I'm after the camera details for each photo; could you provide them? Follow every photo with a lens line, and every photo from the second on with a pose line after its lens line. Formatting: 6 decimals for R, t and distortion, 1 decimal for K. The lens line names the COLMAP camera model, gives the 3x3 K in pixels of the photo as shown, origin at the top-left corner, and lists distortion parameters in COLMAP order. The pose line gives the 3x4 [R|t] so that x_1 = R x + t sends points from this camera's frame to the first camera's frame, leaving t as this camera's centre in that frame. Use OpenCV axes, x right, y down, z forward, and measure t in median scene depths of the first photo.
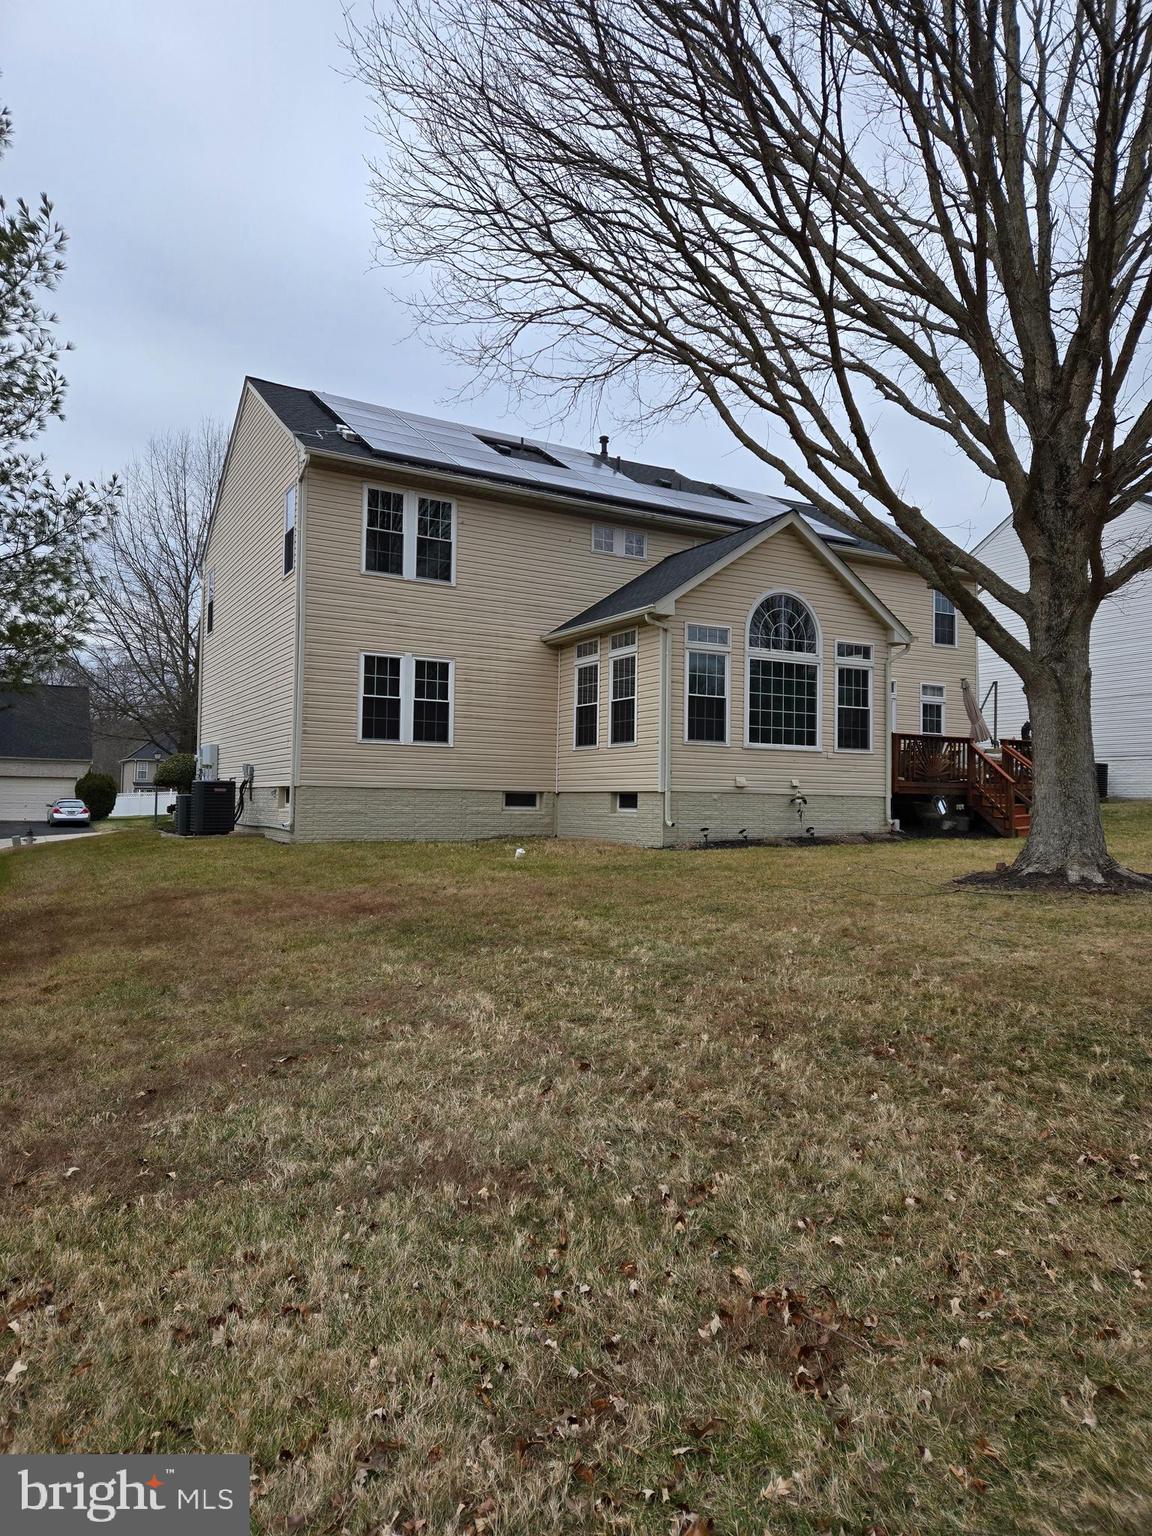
lens RADIAL K [[1013.6, 0, 567.9], [0, 1013.6, 767.4], [0, 0, 1]] dist [0.073405, -0.003110]
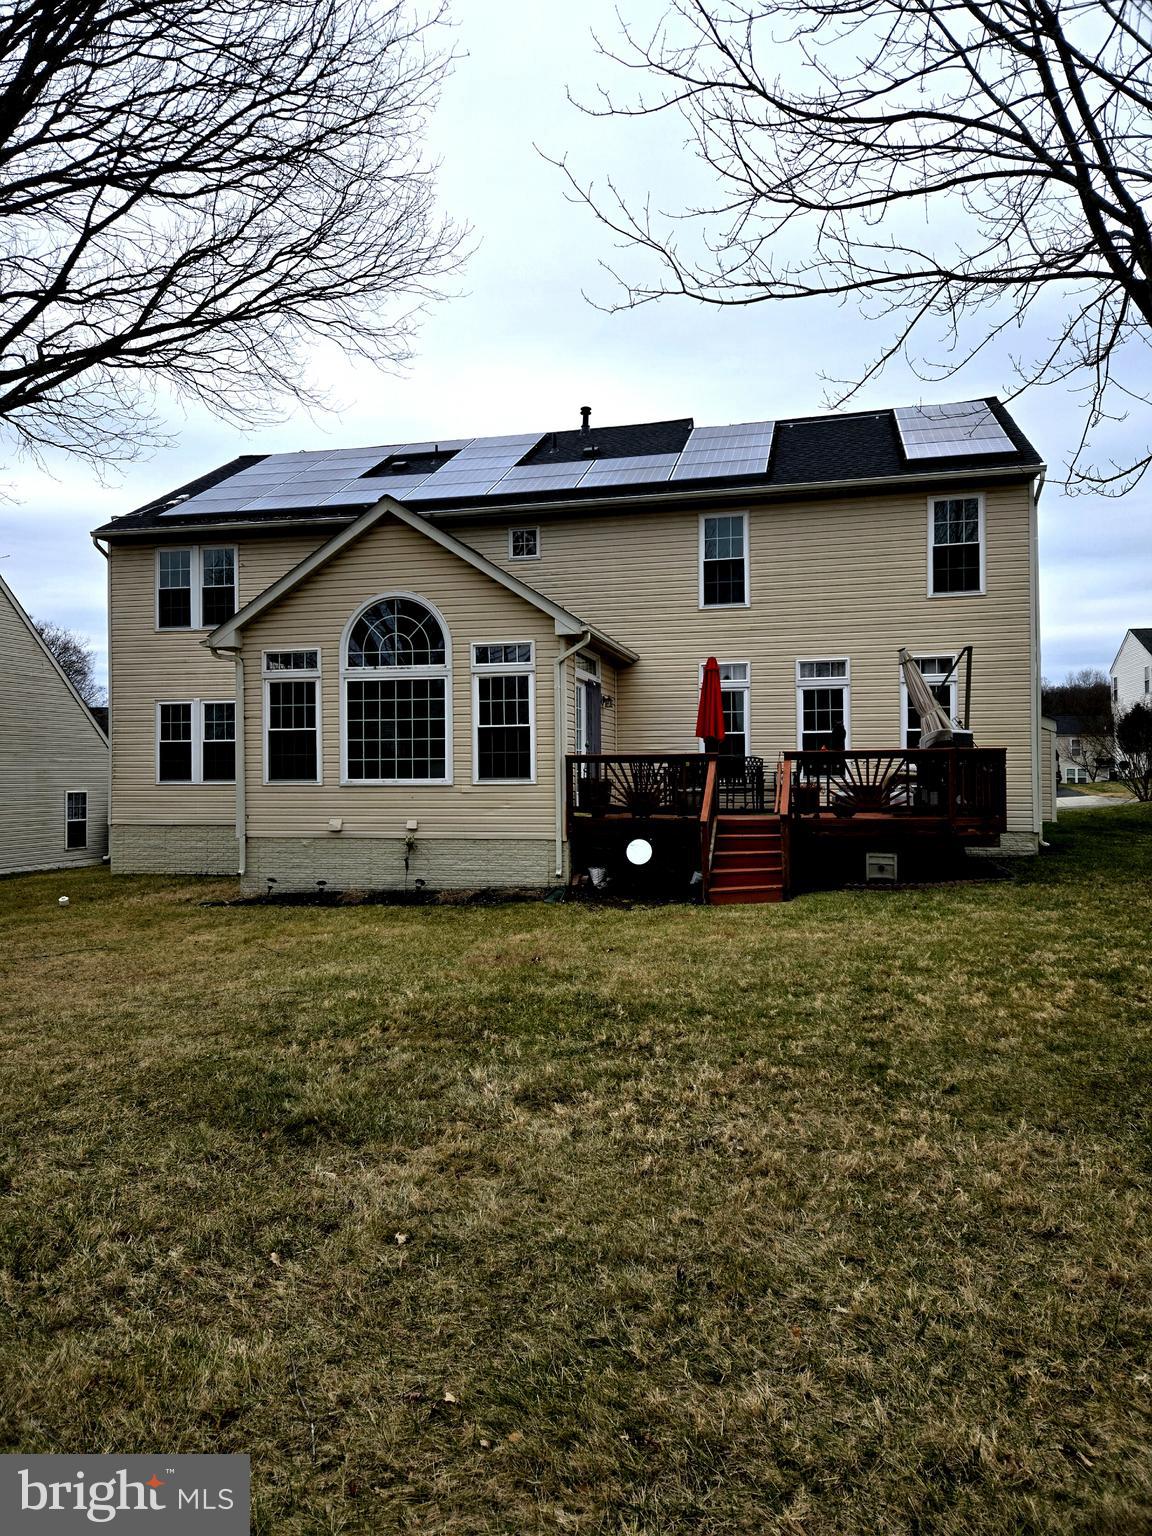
lens RADIAL K [[1013.6, 0, 572.5], [0, 1013.6, 764.1], [0, 0, 1]] dist [0.073405, -0.003110]
pose [[0.732105, -0.027940, -0.680618, 0.871187], [0.042843, 0.999069, 0.005072, -0.032090], [0.679843, -0.032873, 0.732621, 0.479242]]
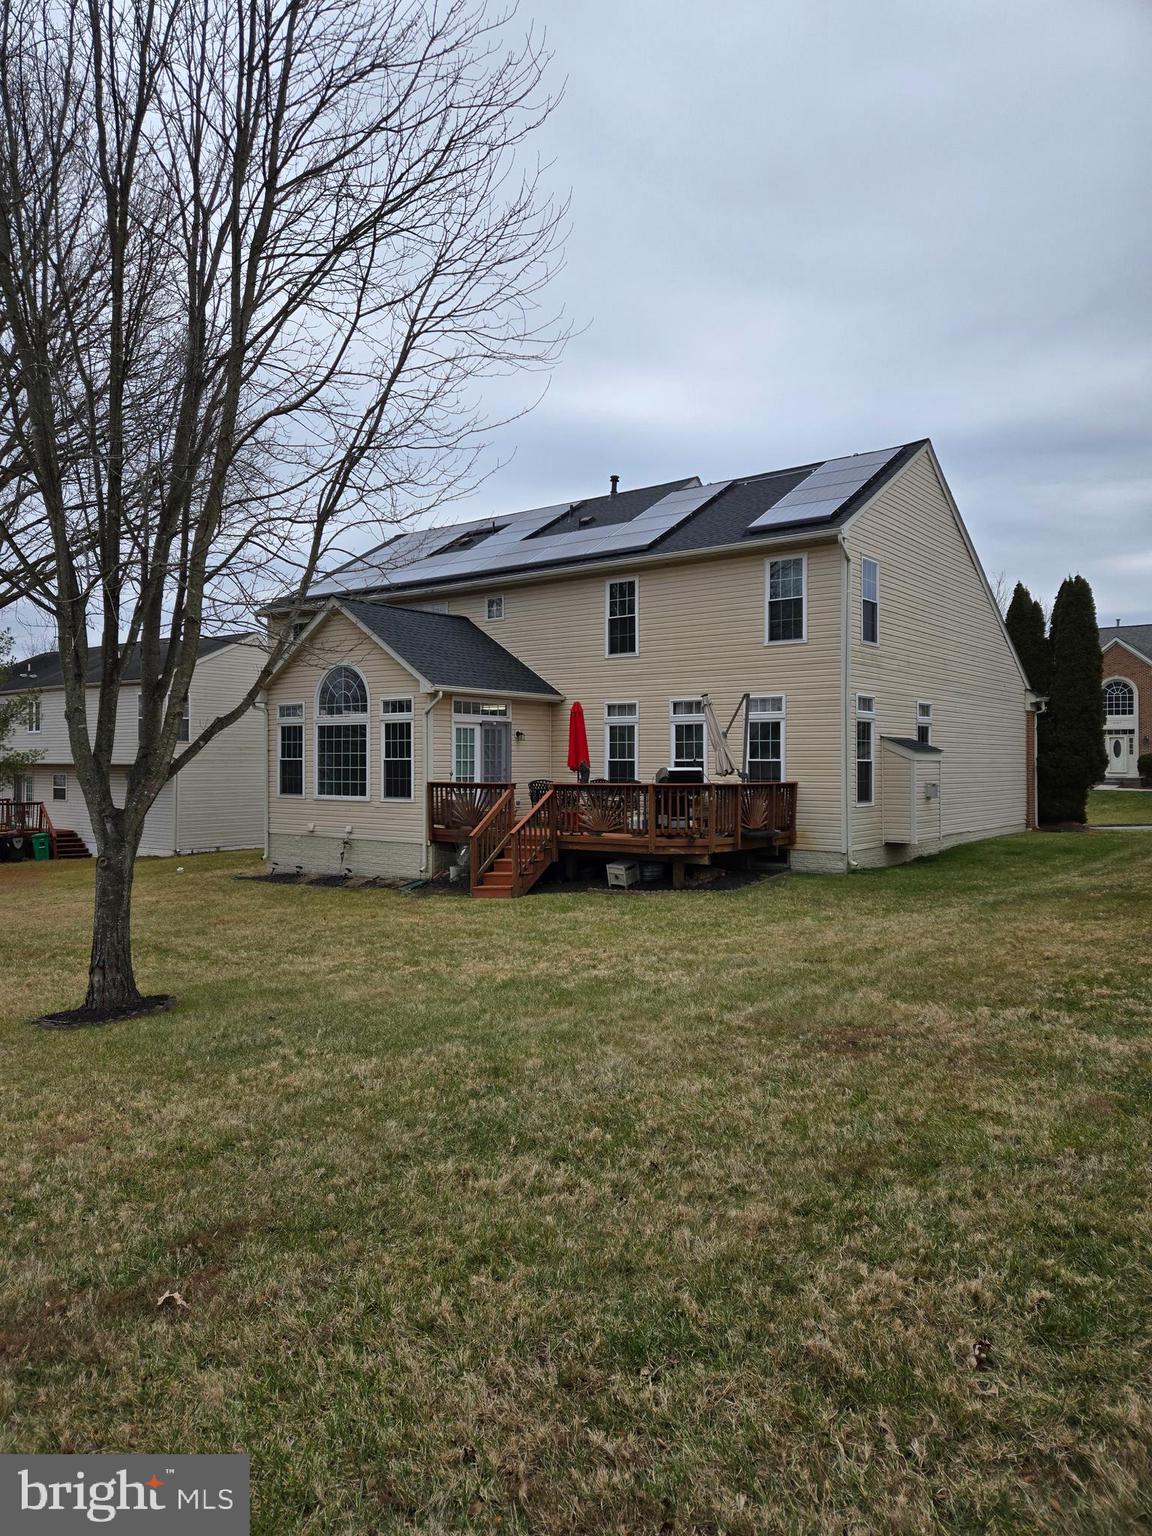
lens RADIAL K [[1013.6, 0, 585.4], [0, 1013.6, 769.4], [0, 0, 1]] dist [0.073405, -0.003110]
pose [[0.394660, -0.009283, -0.918781, 1.370778], [0.037587, 0.999275, 0.006049, -0.048339], [0.918058, -0.036922, 0.394722, 0.783300]]
